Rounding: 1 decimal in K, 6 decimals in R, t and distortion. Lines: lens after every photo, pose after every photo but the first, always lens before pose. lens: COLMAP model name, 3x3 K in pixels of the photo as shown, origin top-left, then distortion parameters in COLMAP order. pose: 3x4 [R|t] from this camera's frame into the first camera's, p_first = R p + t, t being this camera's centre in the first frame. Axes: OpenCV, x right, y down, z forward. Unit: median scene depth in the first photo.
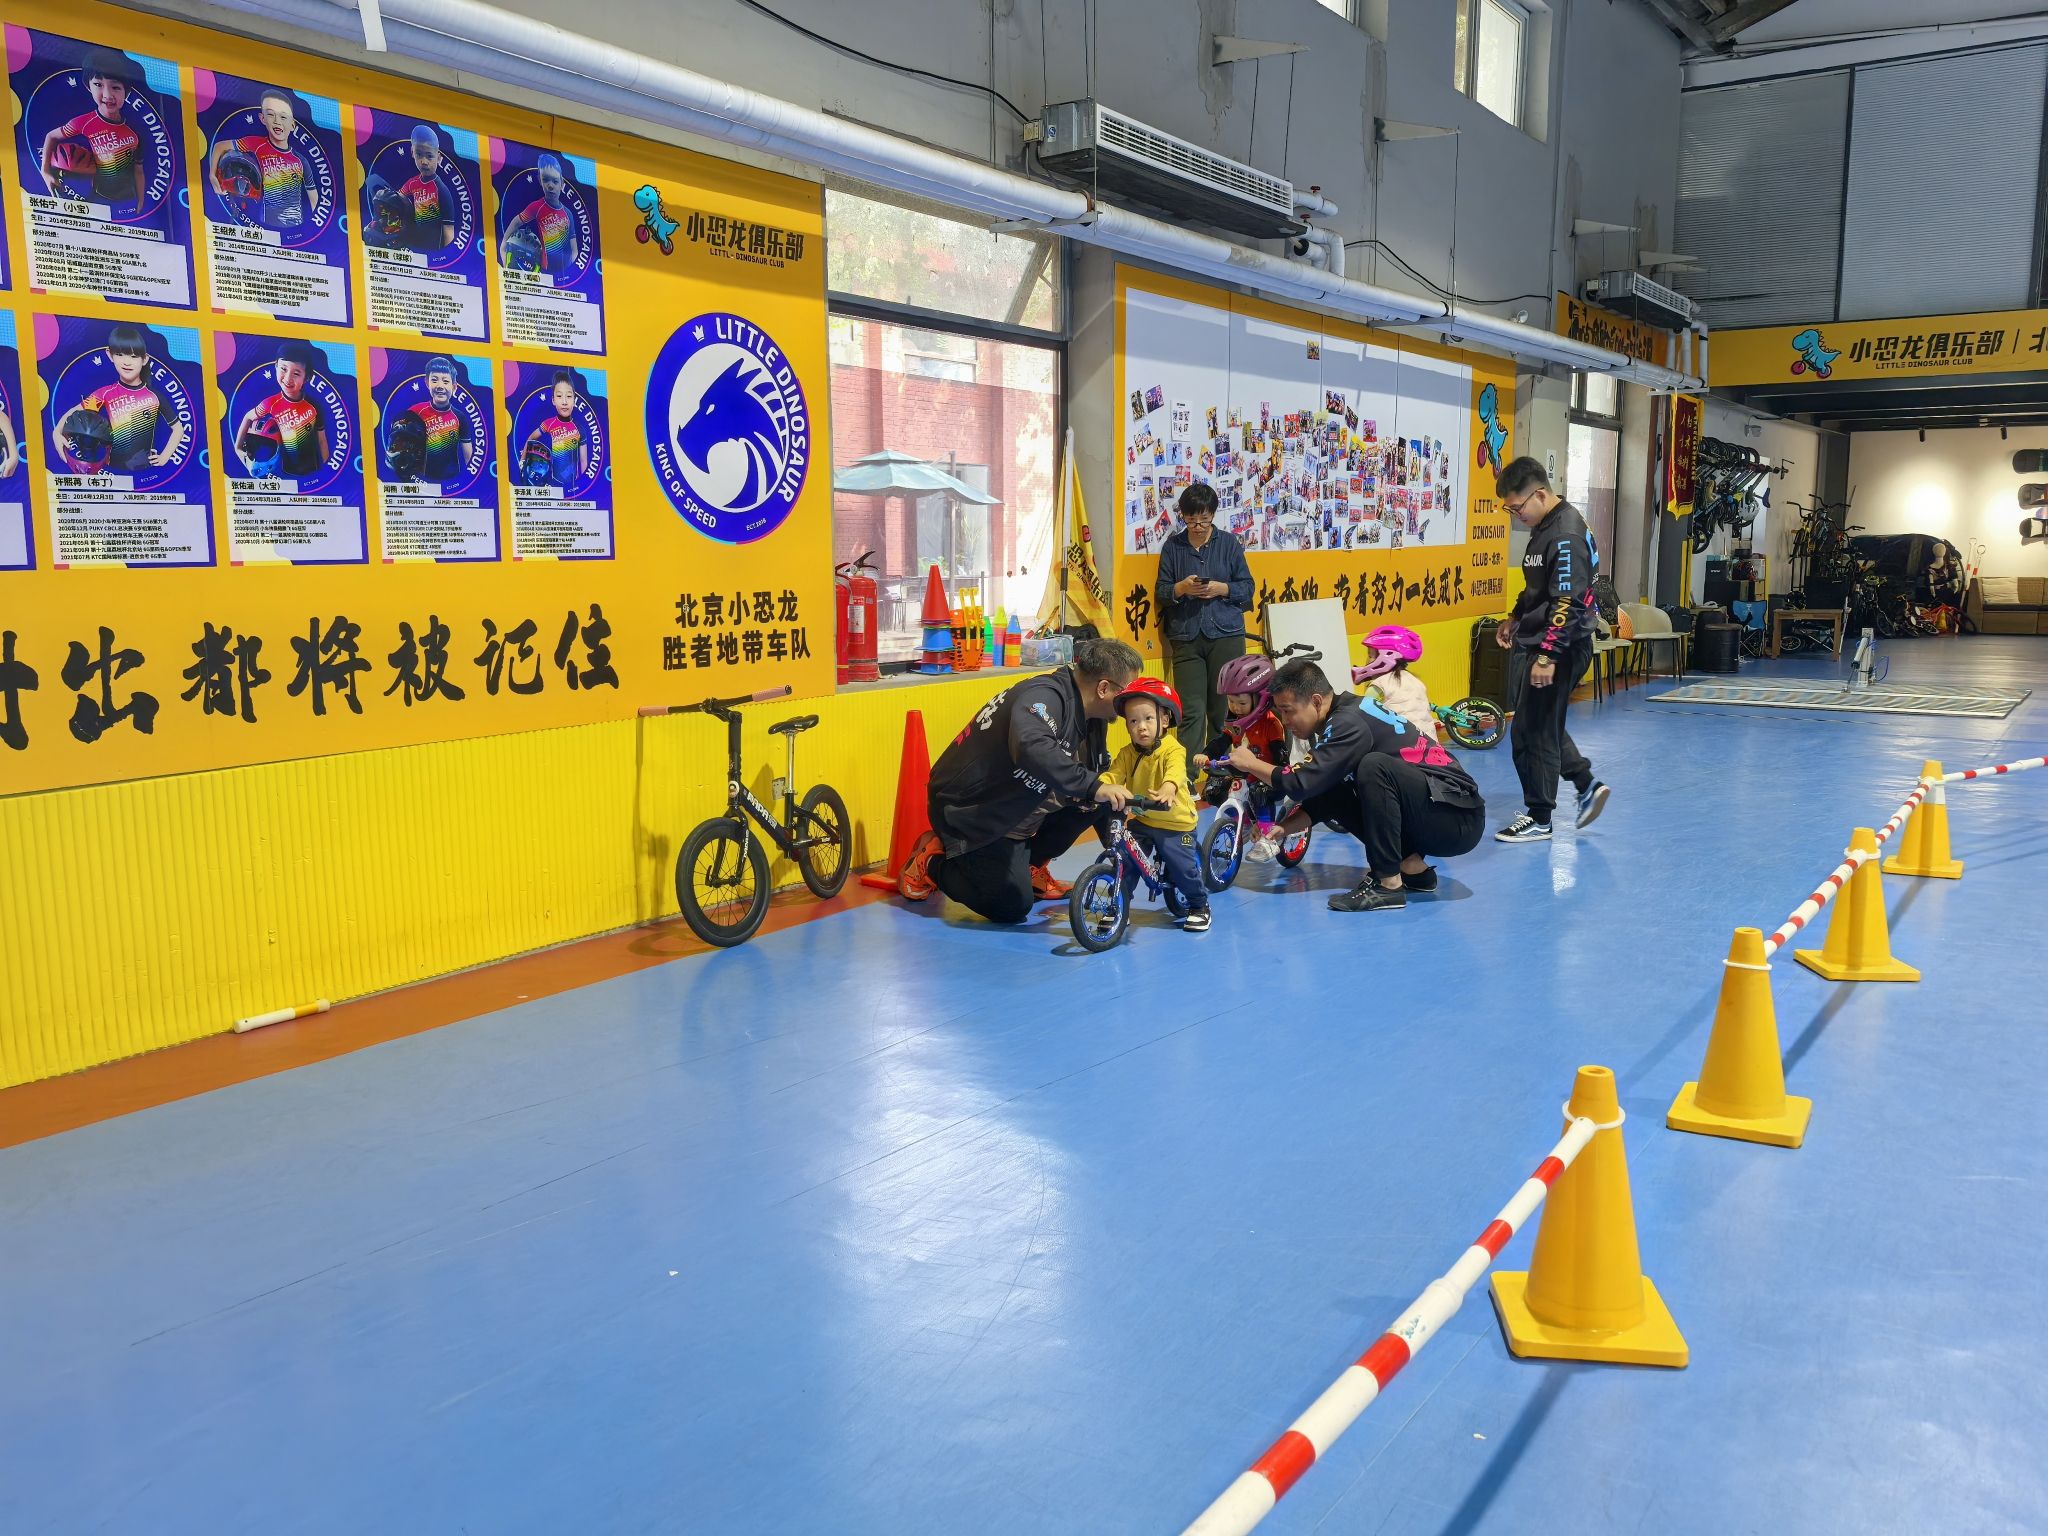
lens RADIAL K [[1739.0, 0, 1024.0], [0, 1739.0, 768.0], [0, 0, 1]] dist [0.135561, -0.263416]
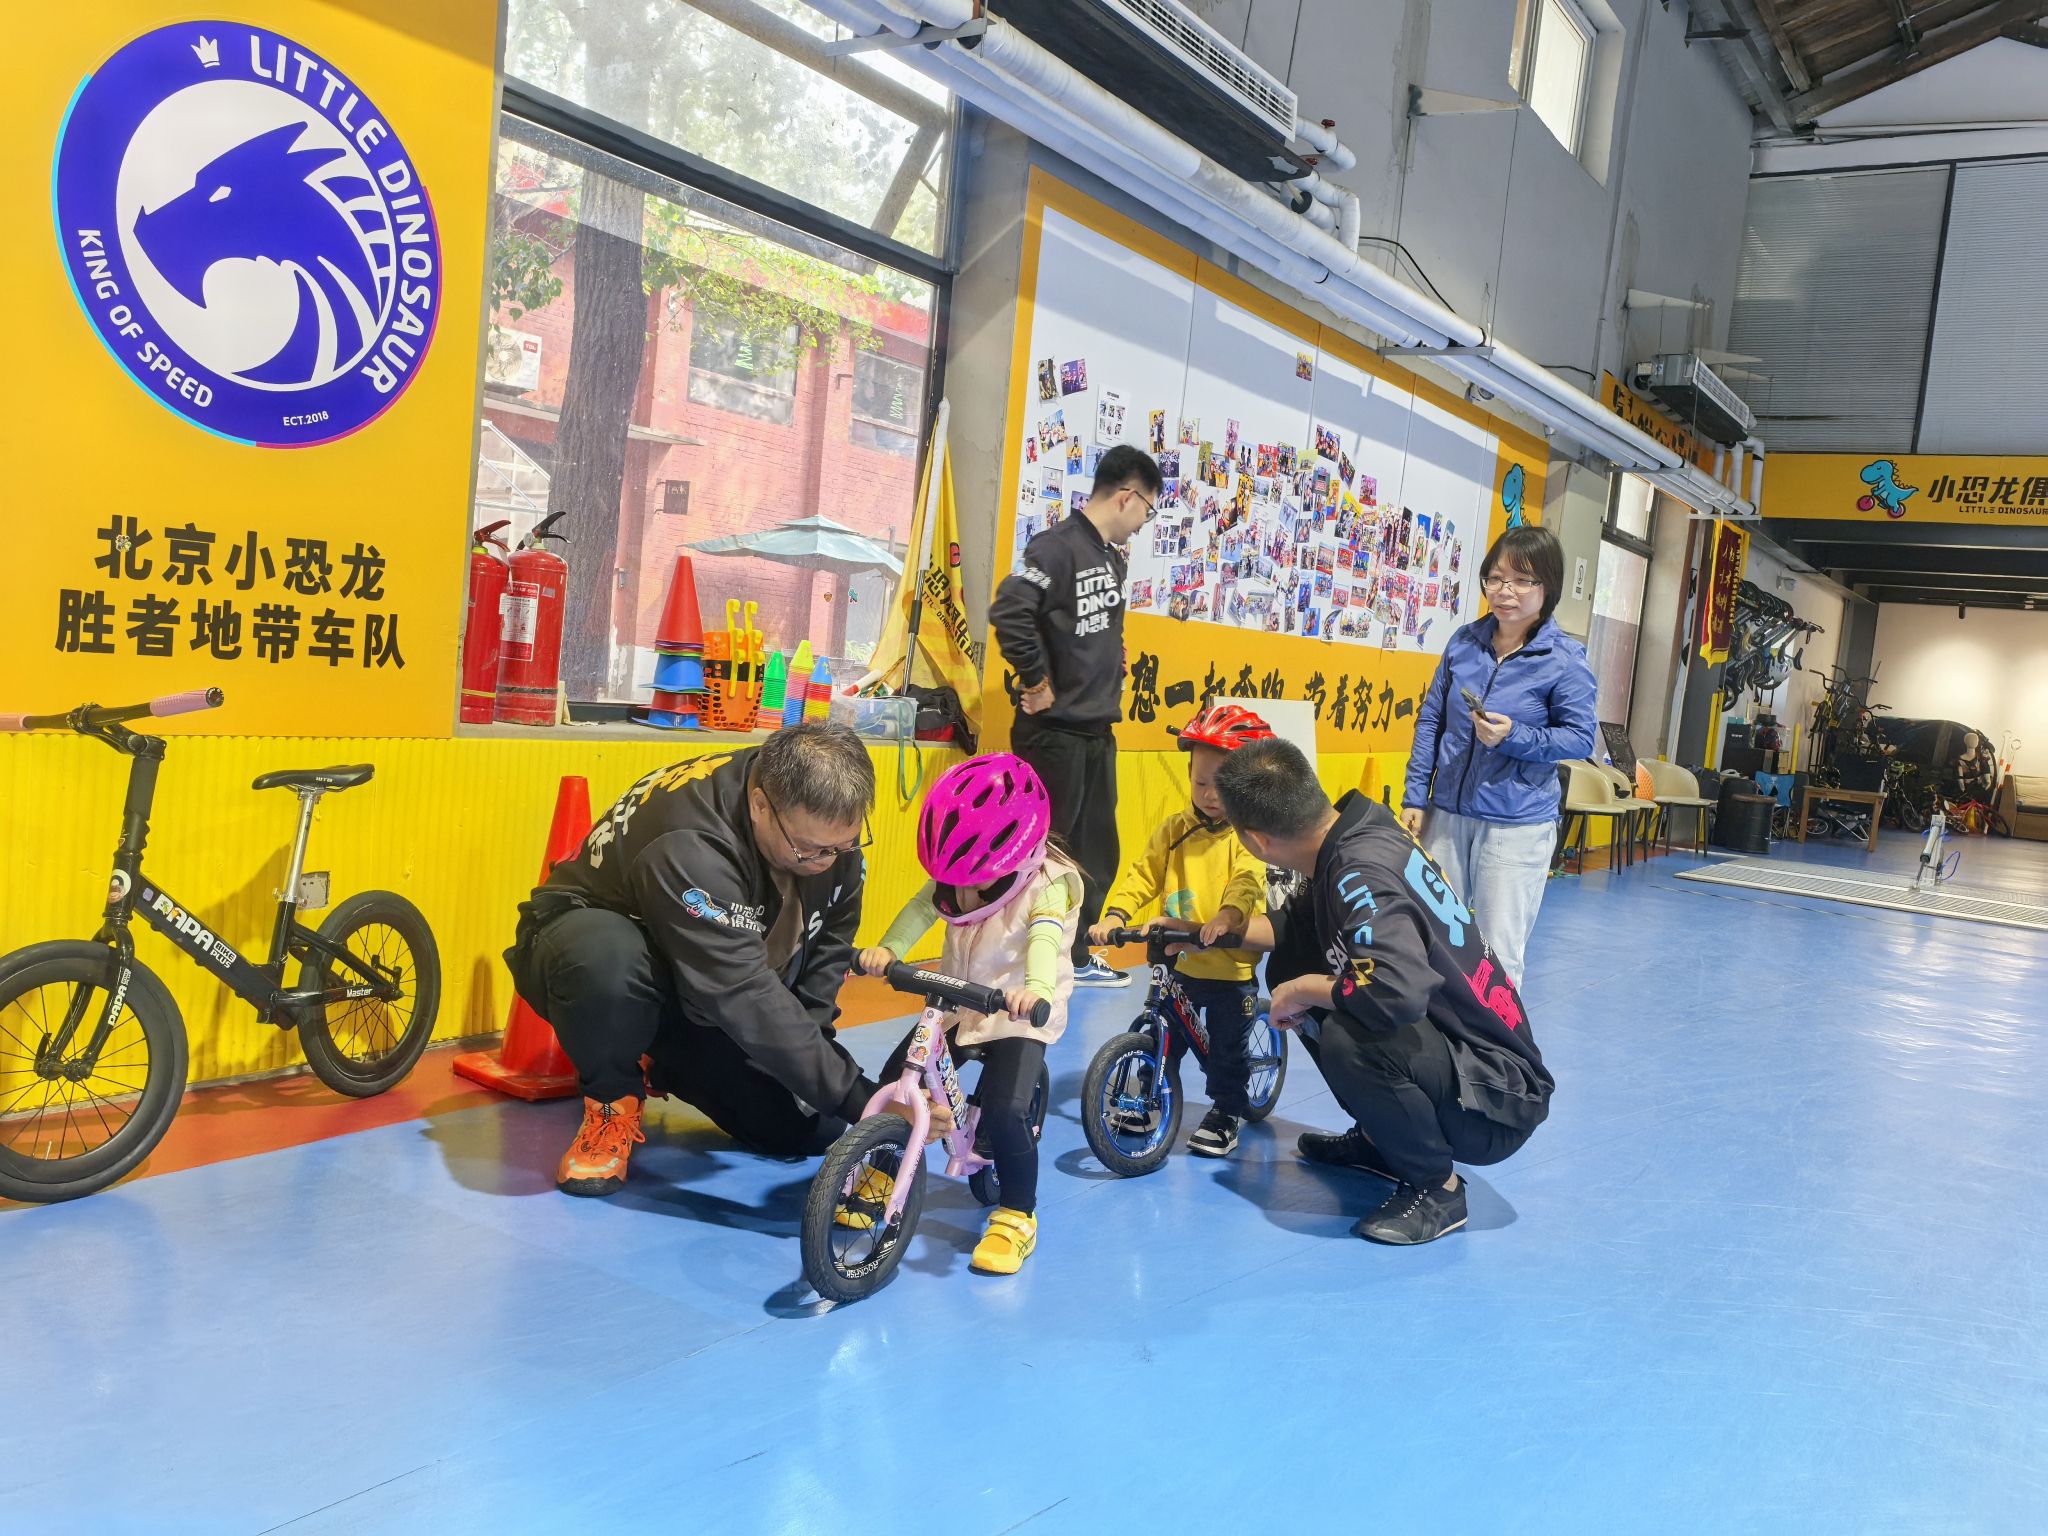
lens RADIAL K [[1739.0, 0, 1024.0], [0, 1739.0, 768.0], [0, 0, 1]] dist [0.135561, -0.263416]
pose [[0.995017, 0.097548, 0.020615, 0.049167], [-0.095997, 0.993180, -0.066167, -0.007948], [-0.026929, 0.063859, 0.997596, 0.280537]]
